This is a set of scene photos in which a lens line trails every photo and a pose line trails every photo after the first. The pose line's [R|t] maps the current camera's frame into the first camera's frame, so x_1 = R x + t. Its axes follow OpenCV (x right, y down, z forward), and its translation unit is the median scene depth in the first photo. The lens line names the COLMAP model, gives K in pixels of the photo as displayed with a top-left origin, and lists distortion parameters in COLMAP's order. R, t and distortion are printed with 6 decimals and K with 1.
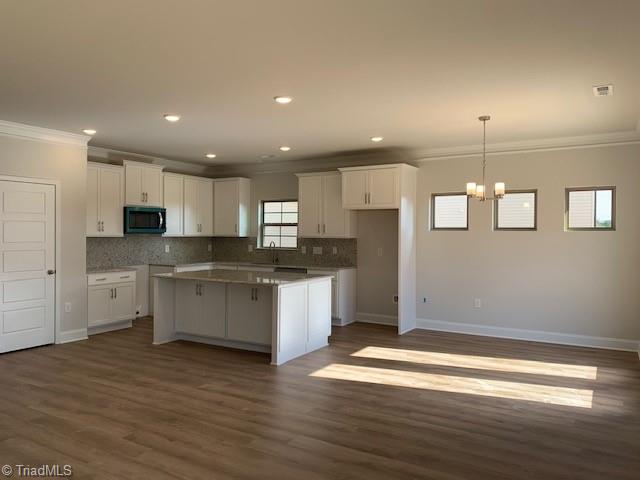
lens RADIAL K [[489.9, 0, 320.0], [0, 489.9, 240.0], [0, 0, 1]] dist [0.045975, -0.041636]
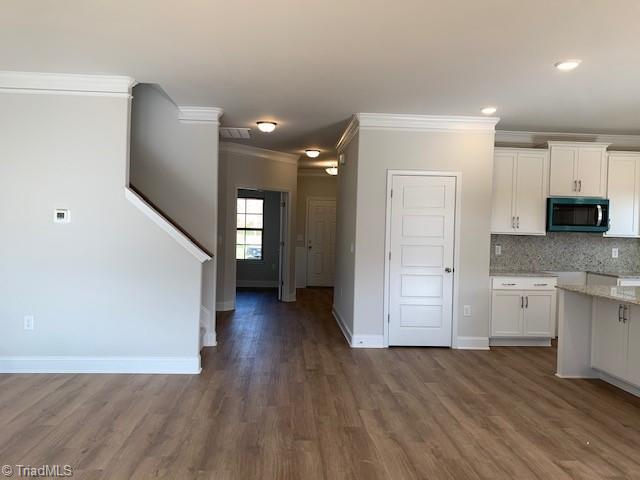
lens RADIAL K [[489.9, 0, 320.0], [0, 489.9, 240.0], [0, 0, 1]] dist [0.045975, -0.041636]
pose [[0.565986, 0.026237, -0.823998, 0.075916], [-0.032580, 0.999425, 0.009445, 0.006556], [0.823771, 0.021500, 0.566515, 0.254979]]
